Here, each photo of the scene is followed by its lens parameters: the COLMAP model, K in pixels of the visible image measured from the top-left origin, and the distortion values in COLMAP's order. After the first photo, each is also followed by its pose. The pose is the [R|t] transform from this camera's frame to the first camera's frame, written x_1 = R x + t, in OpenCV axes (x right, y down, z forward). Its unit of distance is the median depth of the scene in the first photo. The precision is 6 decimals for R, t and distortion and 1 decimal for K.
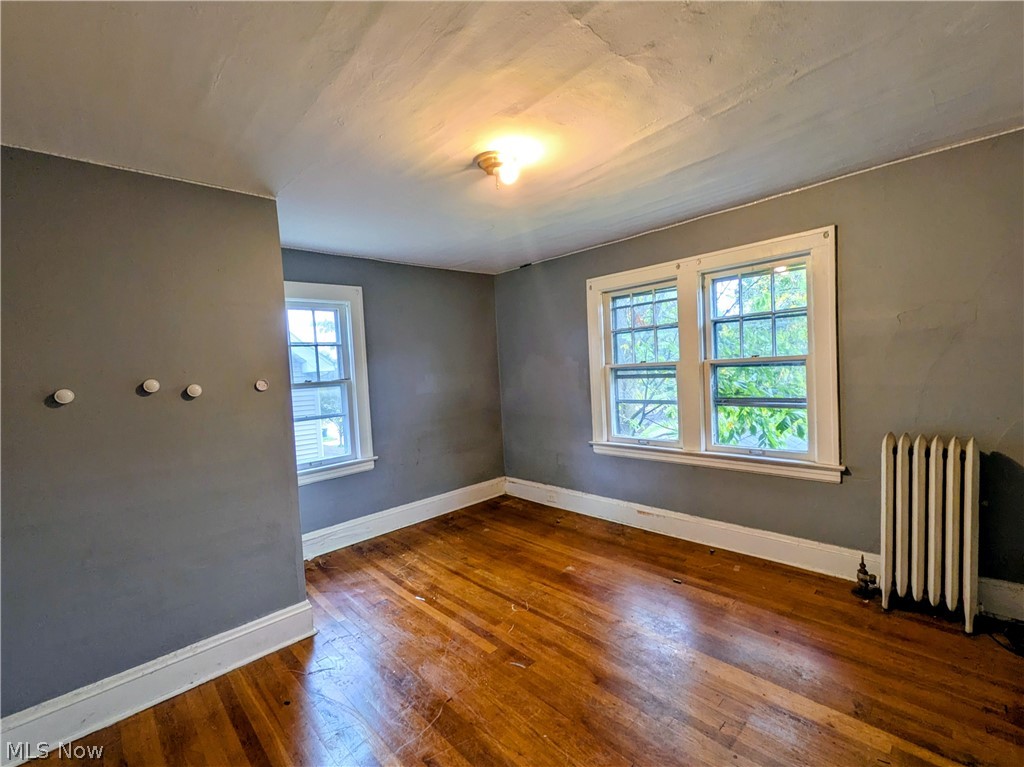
lens RADIAL K [[444.2, 0, 512.0], [0, 444.2, 383.5], [0, 0, 1]] dist [0.002397, 0.000074]
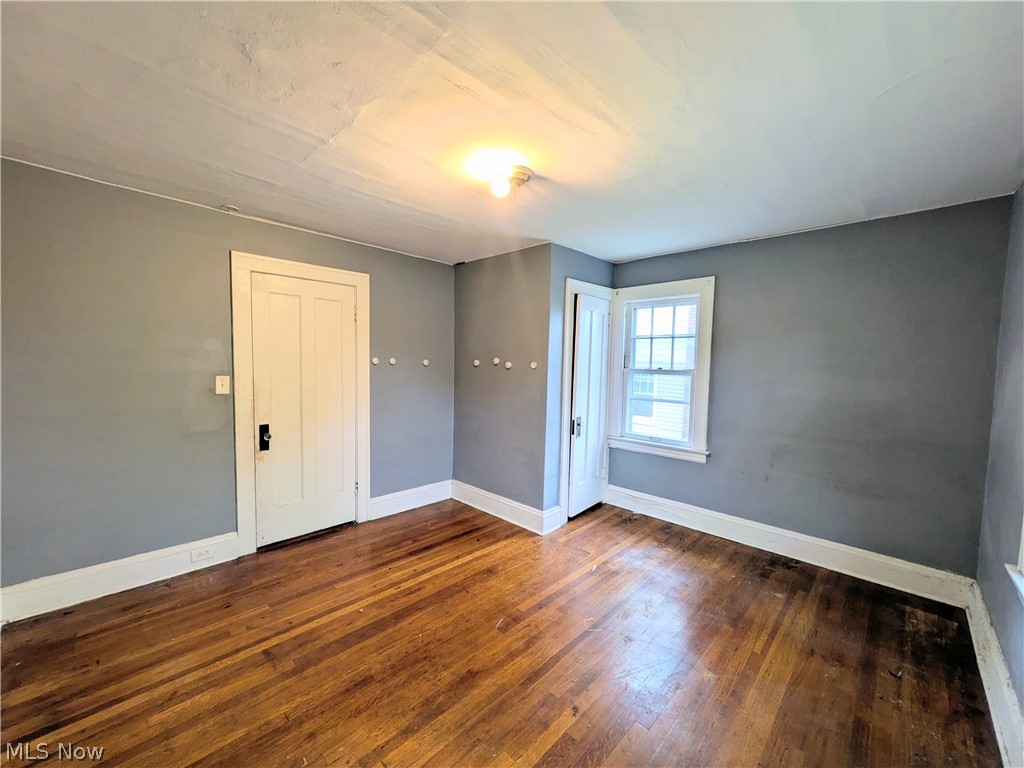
lens RADIAL K [[405.0, 0, 507.8], [0, 405.0, 383.5], [0, 0, 1]] dist [0.001195, 0.000027]
pose [[0.031294, 0.112486, -0.993160, 0.572293], [-0.067636, 0.991608, 0.110179, -0.054480], [0.997219, 0.063725, 0.038639, 0.550118]]
